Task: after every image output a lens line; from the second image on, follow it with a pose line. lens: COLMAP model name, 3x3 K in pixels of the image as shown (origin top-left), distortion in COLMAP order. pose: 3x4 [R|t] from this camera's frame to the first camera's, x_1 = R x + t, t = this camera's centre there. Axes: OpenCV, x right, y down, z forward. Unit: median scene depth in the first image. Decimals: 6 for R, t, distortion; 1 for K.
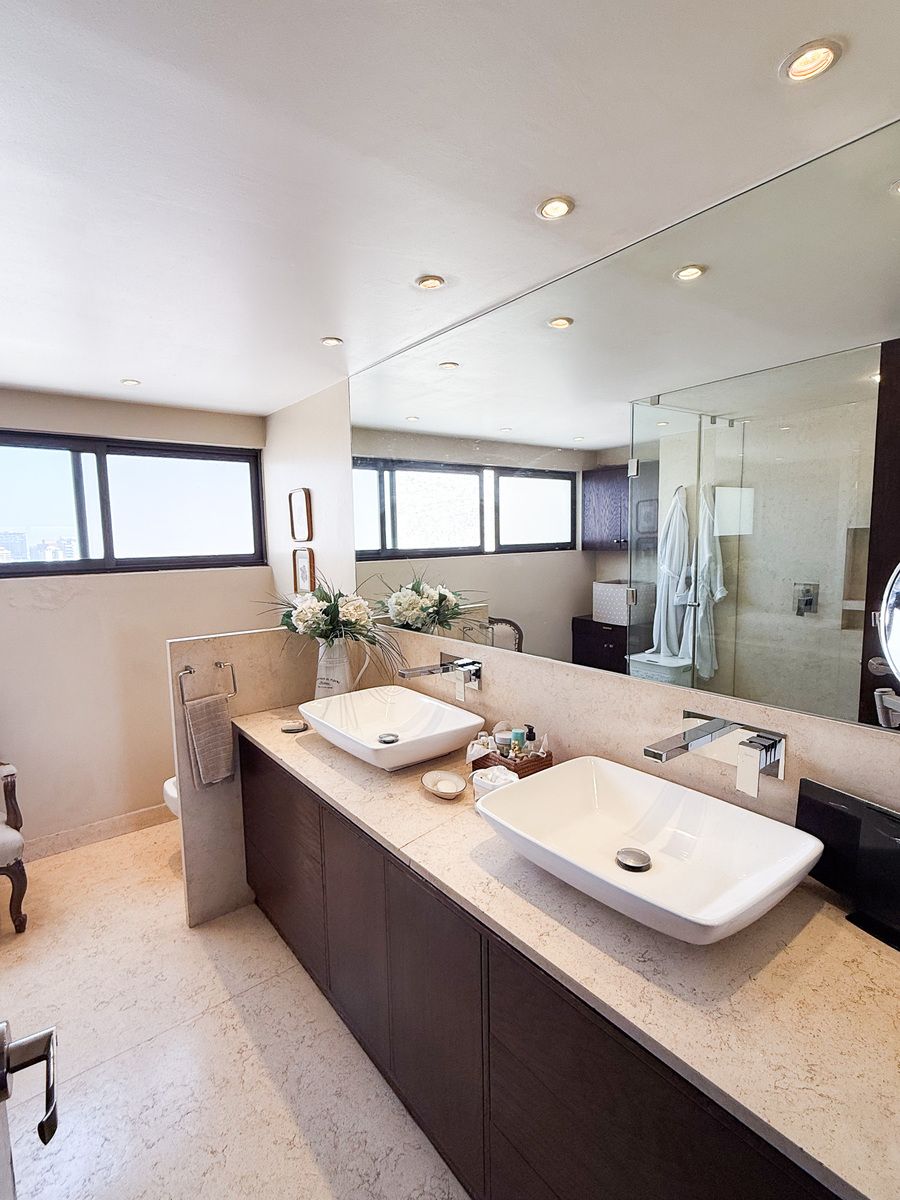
lens RADIAL K [[572.1, 0, 450.0], [0, 572.1, 600.0], [0, 0, 1]] dist [0.001089, 0.000054]
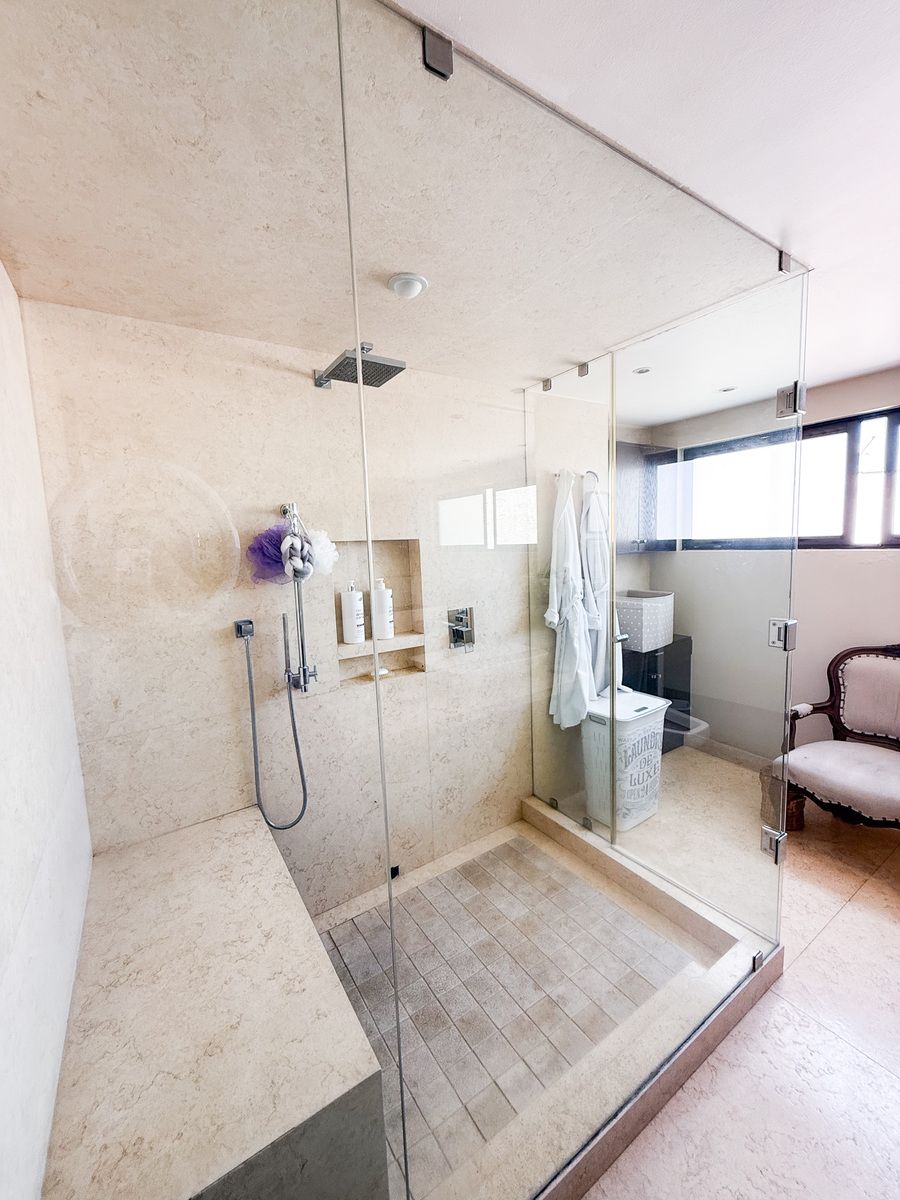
lens RADIAL K [[488.8, 0, 450.0], [0, 488.8, 600.0], [0, 0, 1]] dist [0.000683, 0.000059]
pose [[-0.078864, 0.146412, -0.986075, 0.700242], [-0.063970, 0.986374, 0.151573, -0.078241], [0.994831, 0.075033, -0.068424, 0.579091]]
